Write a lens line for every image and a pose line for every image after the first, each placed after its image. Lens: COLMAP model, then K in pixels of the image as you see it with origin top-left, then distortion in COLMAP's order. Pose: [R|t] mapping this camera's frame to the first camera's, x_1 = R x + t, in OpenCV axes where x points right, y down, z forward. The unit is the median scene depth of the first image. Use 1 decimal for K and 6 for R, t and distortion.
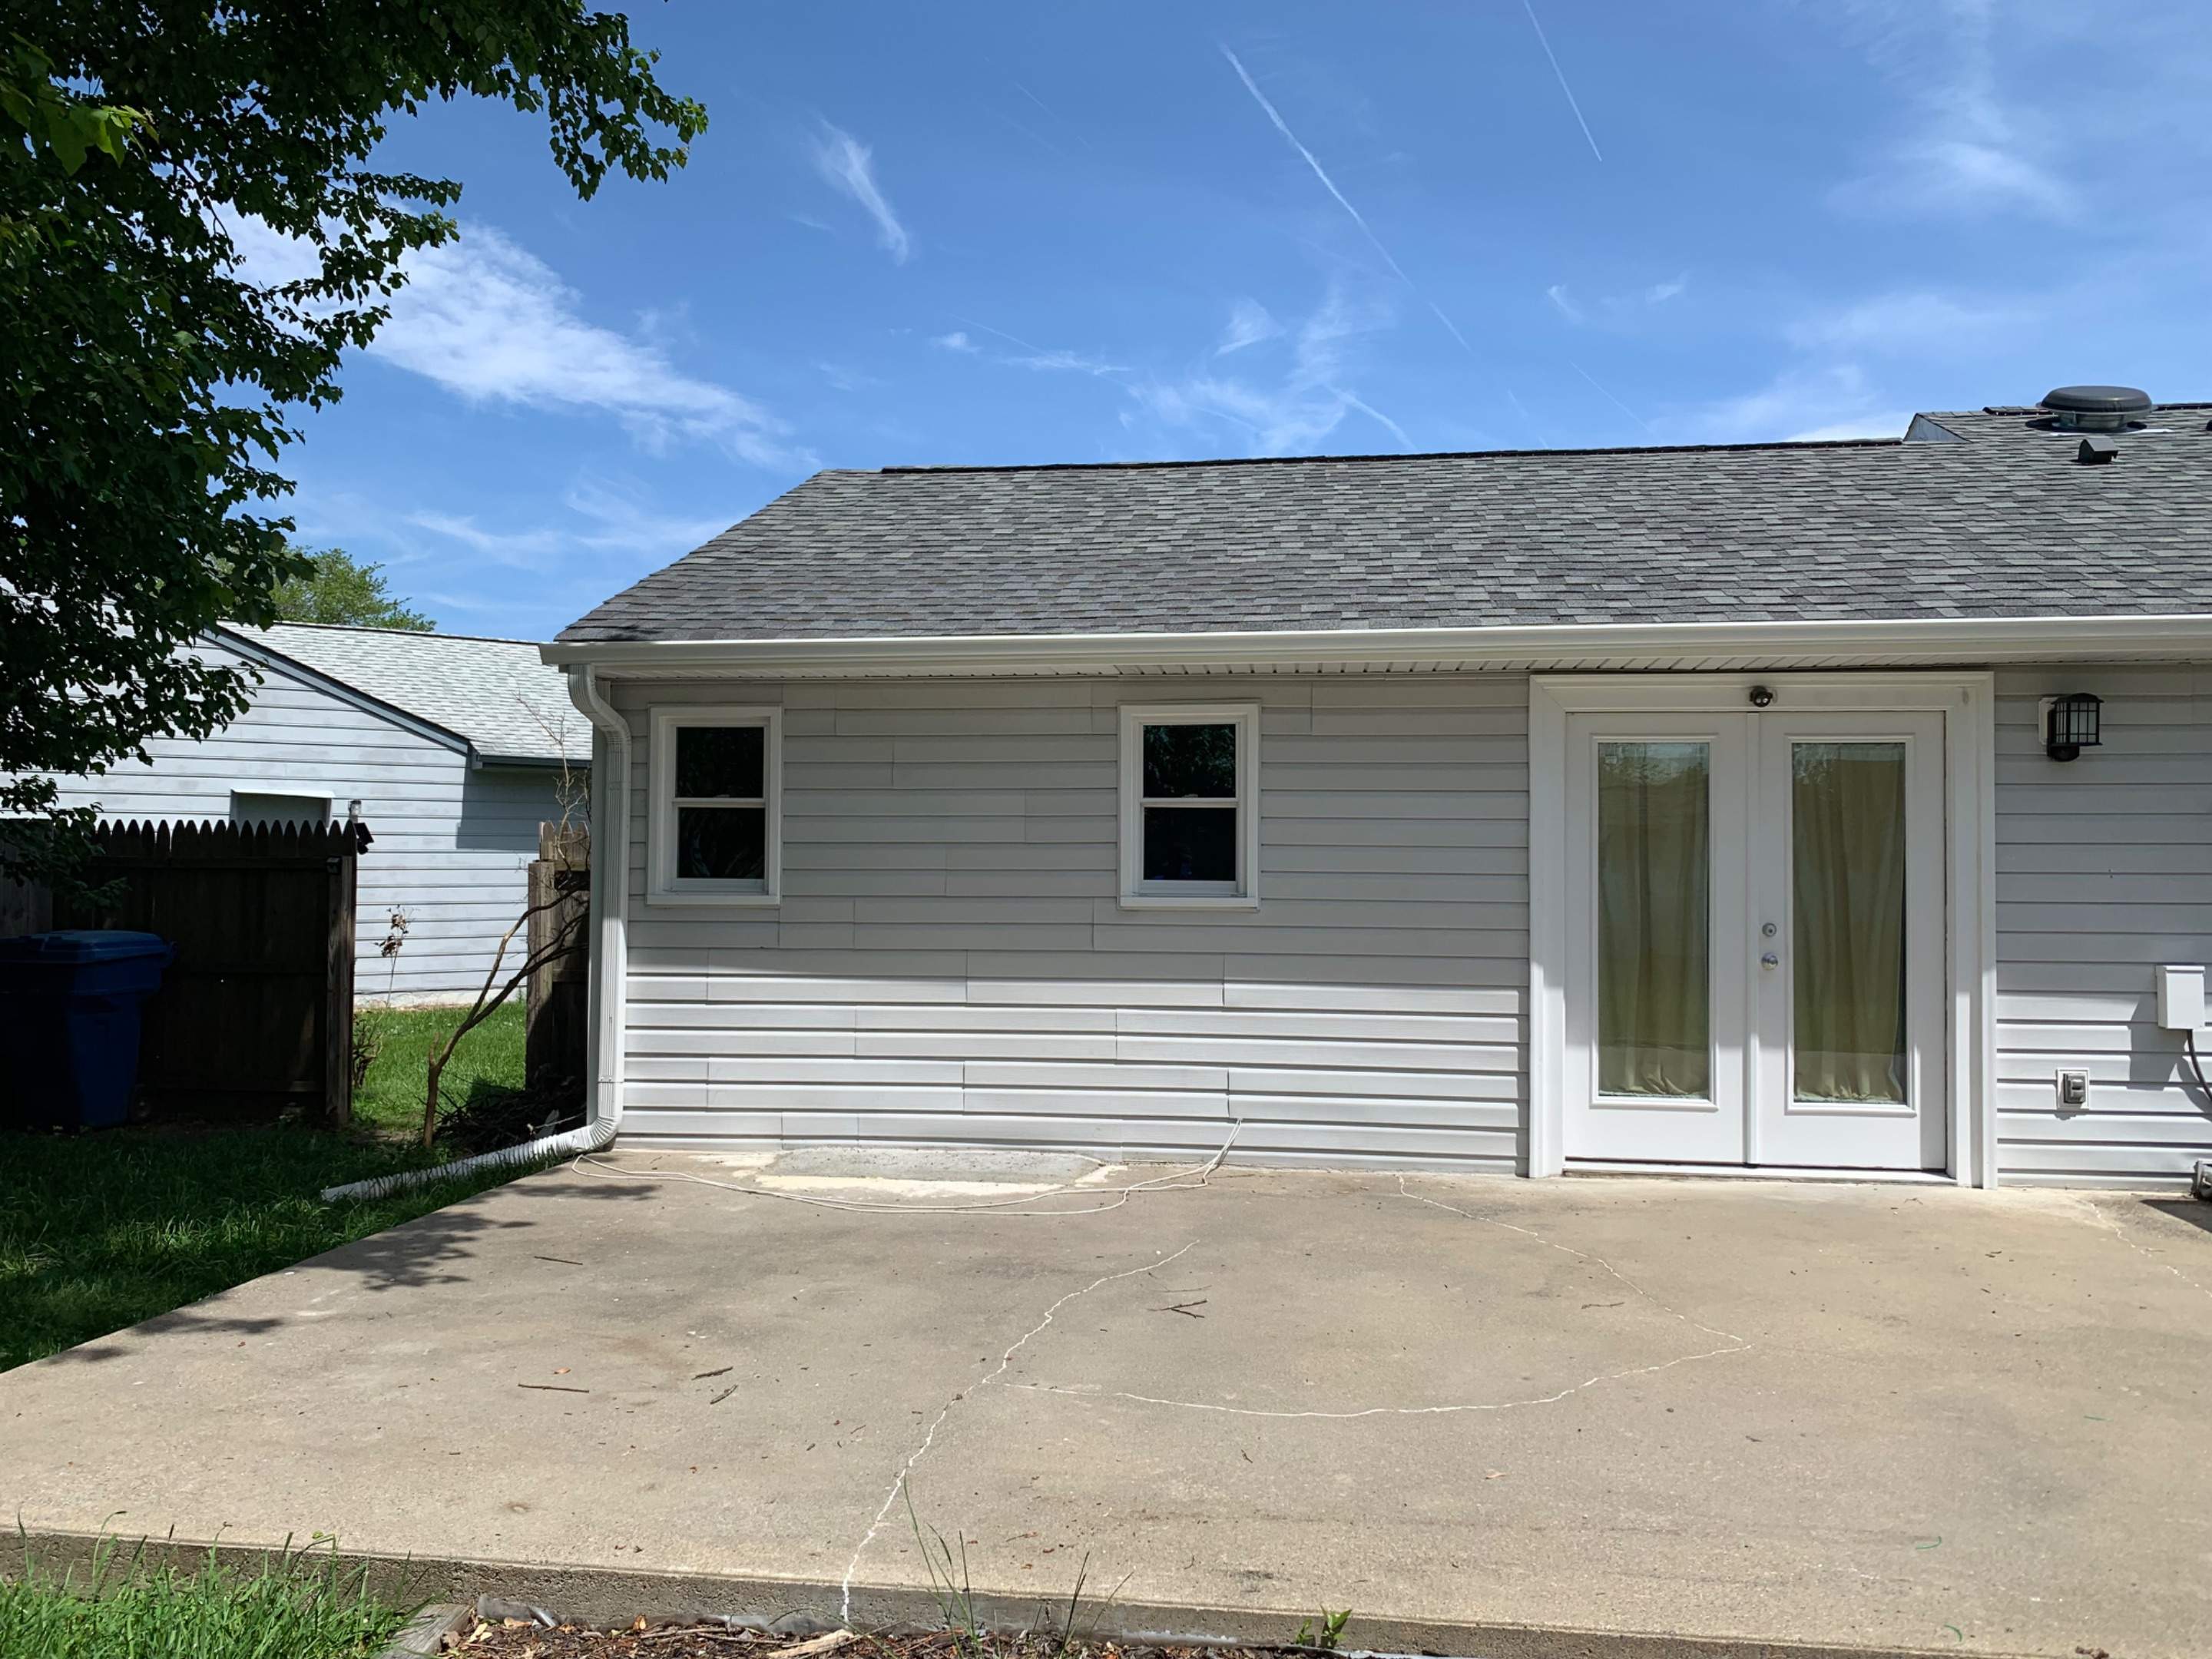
lens RADIAL K [[1922.2, 0, 1106.0], [0, 1922.2, 829.5], [0, 0, 1]] dist [0.026598, 0.007603]
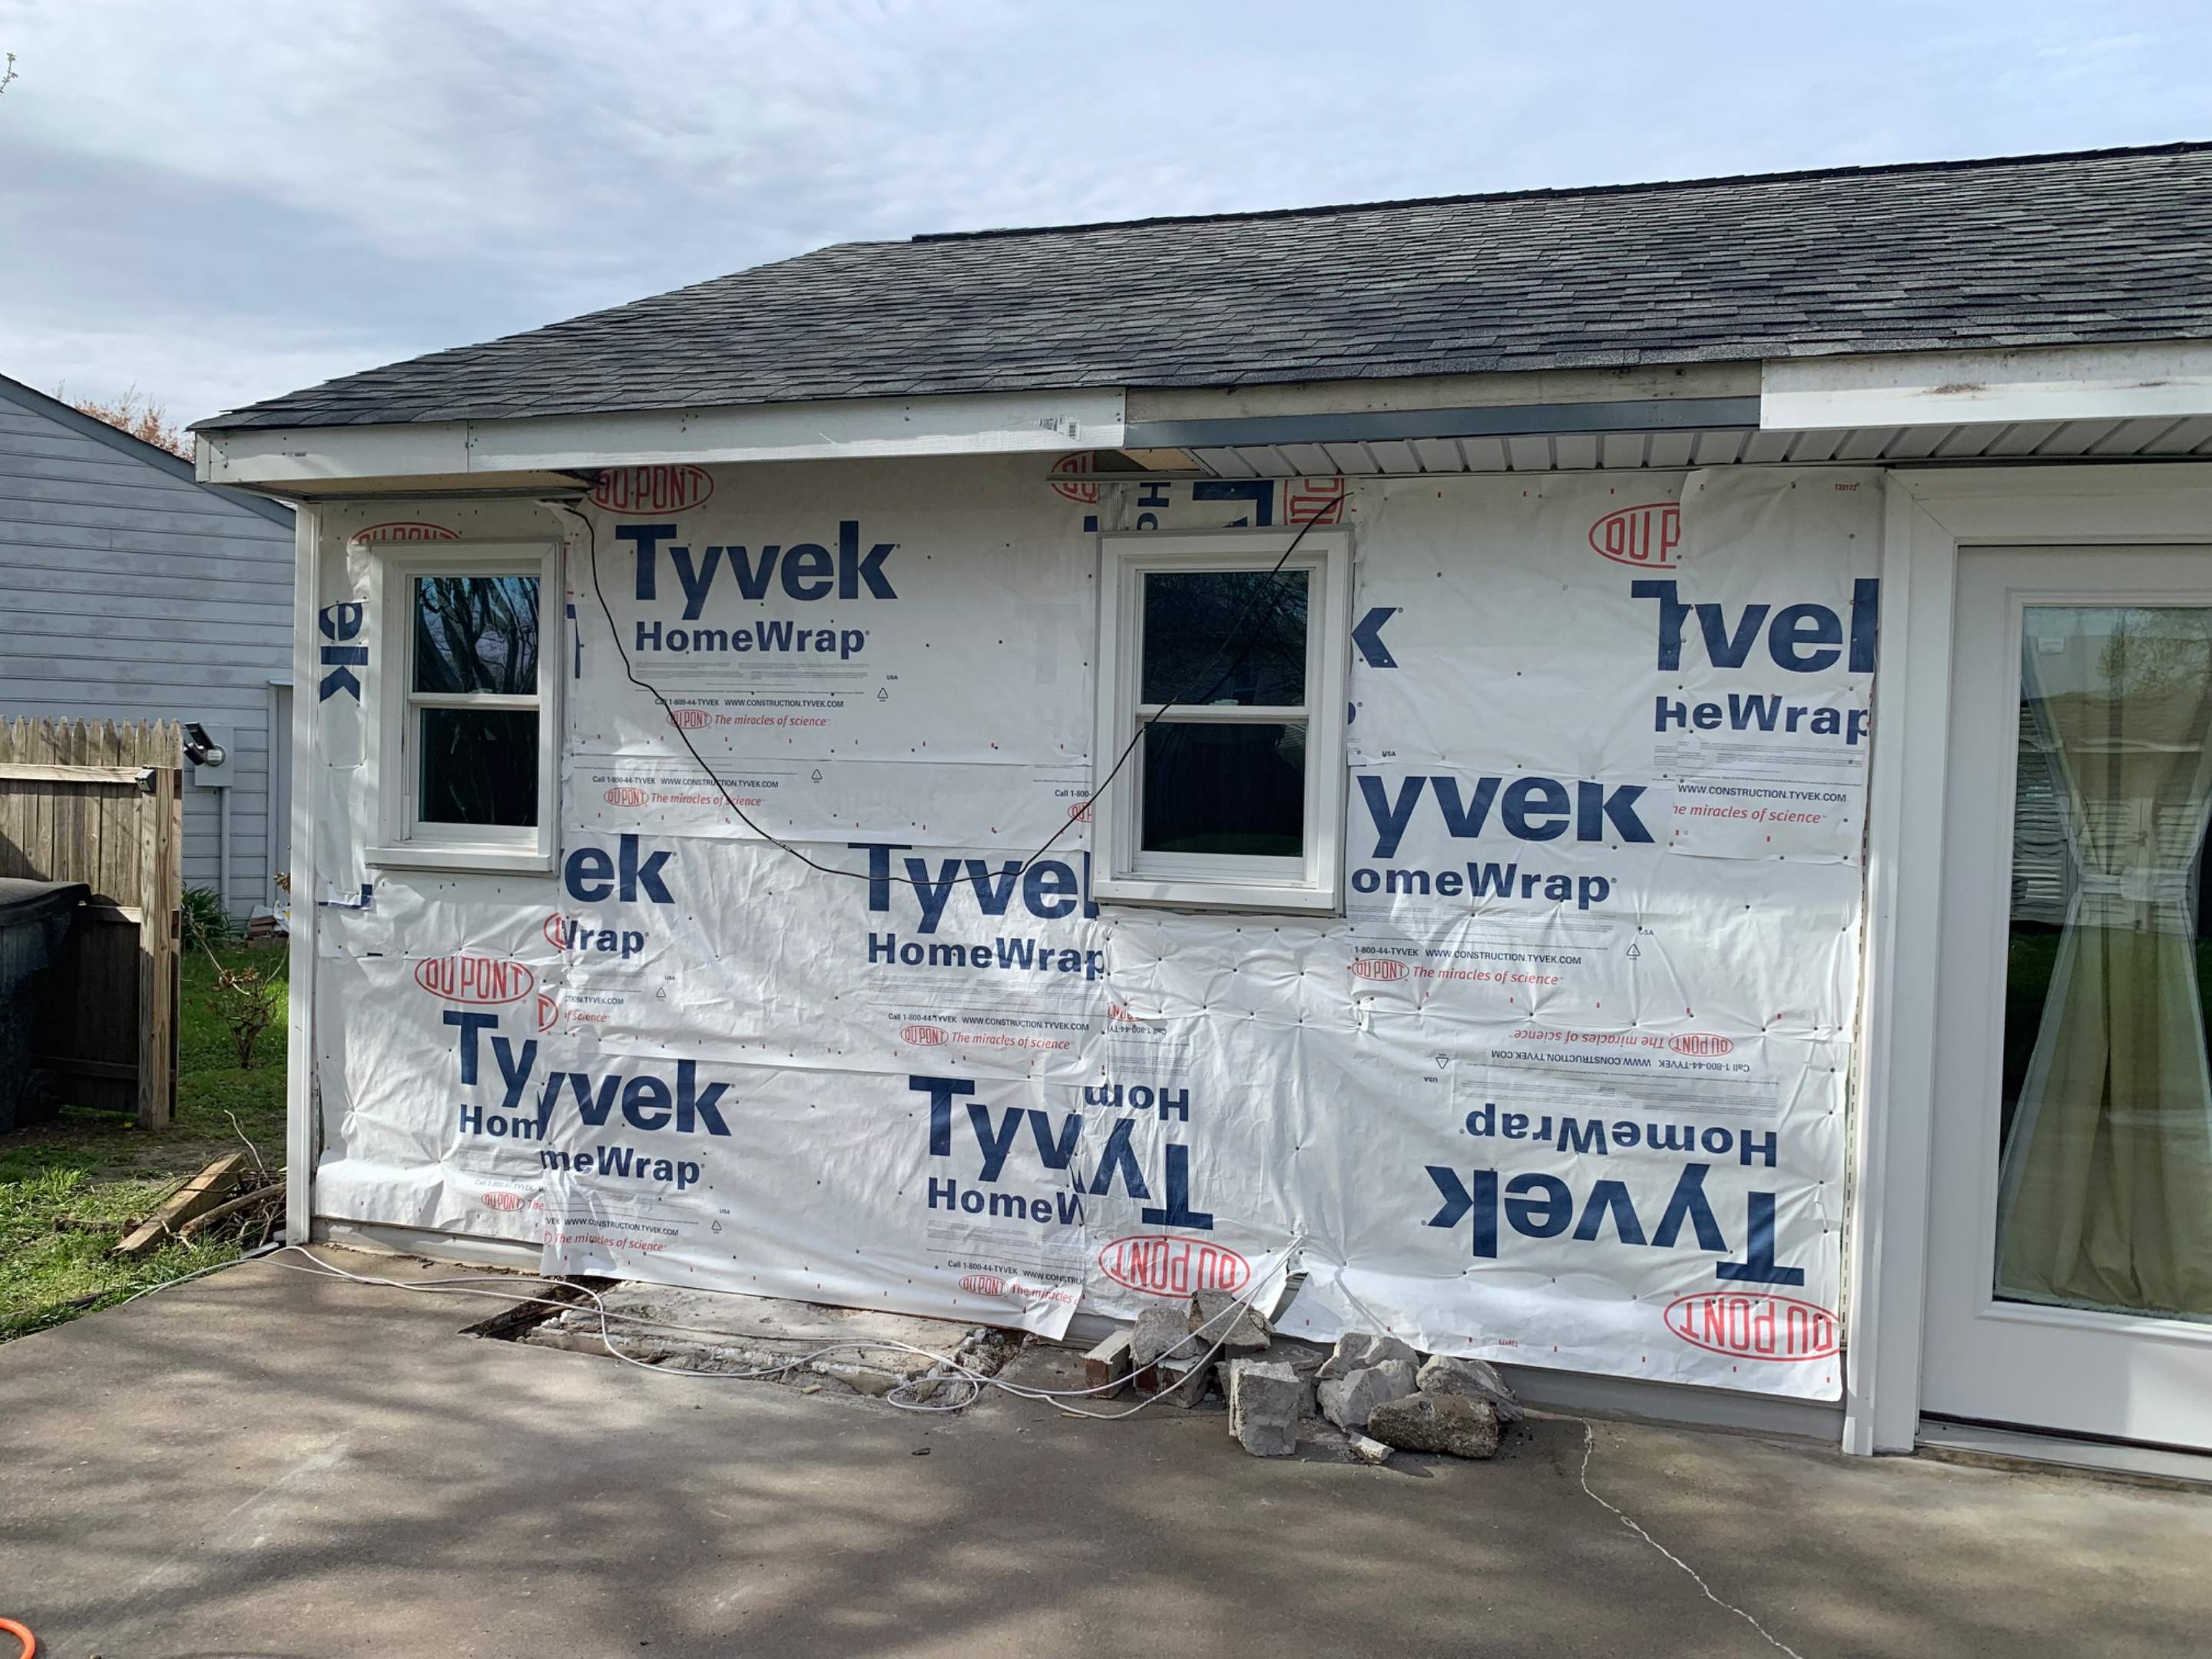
lens RADIAL K [[1872.5, 0, 1106.0], [0, 1872.5, 829.5], [0, 0, 1]] dist [-0.006082, -0.009717]
pose [[0.987641, 0.027226, -0.154352, 0.093791], [-0.019713, 0.998555, 0.050000, -0.007035], [0.155490, -0.046339, 0.986750, 0.467925]]
